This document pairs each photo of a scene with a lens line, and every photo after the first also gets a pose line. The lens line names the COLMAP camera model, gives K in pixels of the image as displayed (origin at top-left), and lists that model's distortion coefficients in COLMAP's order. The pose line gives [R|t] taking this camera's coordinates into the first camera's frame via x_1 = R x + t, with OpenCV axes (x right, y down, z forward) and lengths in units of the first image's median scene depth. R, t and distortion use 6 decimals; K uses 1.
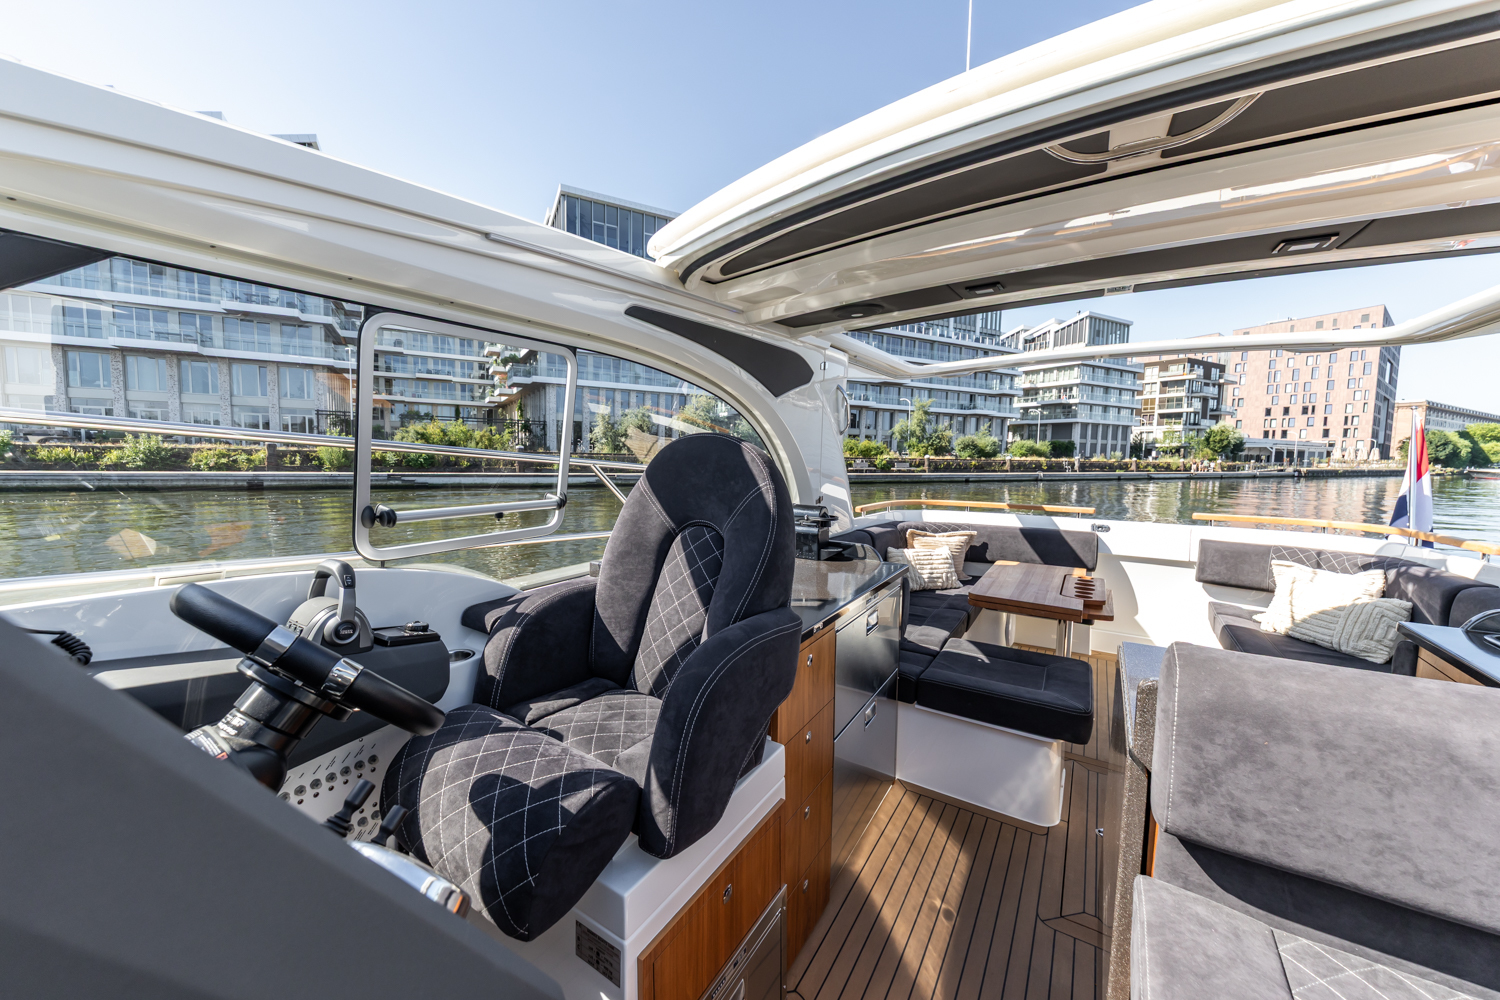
lens RADIAL K [[551.6, 0, 750.0], [0, 551.6, 500.0], [0, 0, 1]] dist [0.015632, 0.000053]
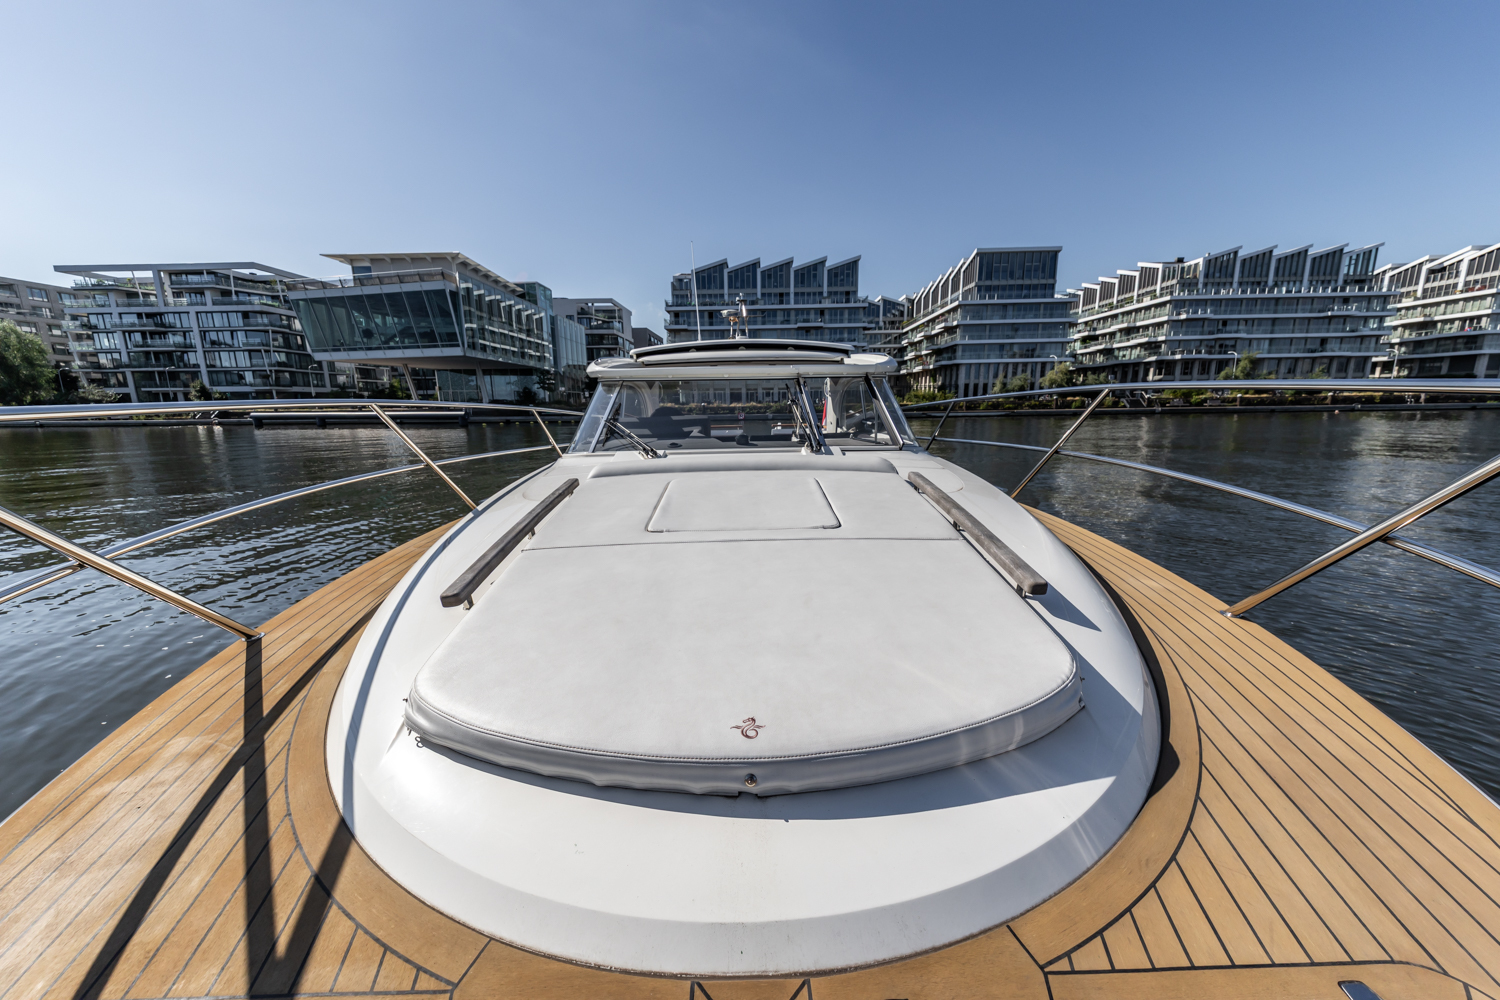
lens RADIAL K [[509.0, 0, 746.5], [0, 509.0, 500.2], [0, 0, 1]] dist [0.011837, -0.005712]
pose [[0.846330, 0.068005, -0.528299, -0.026622], [-0.013154, 0.994182, 0.106903, 0.039786], [0.532496, -0.083526, 0.842301, -0.492134]]
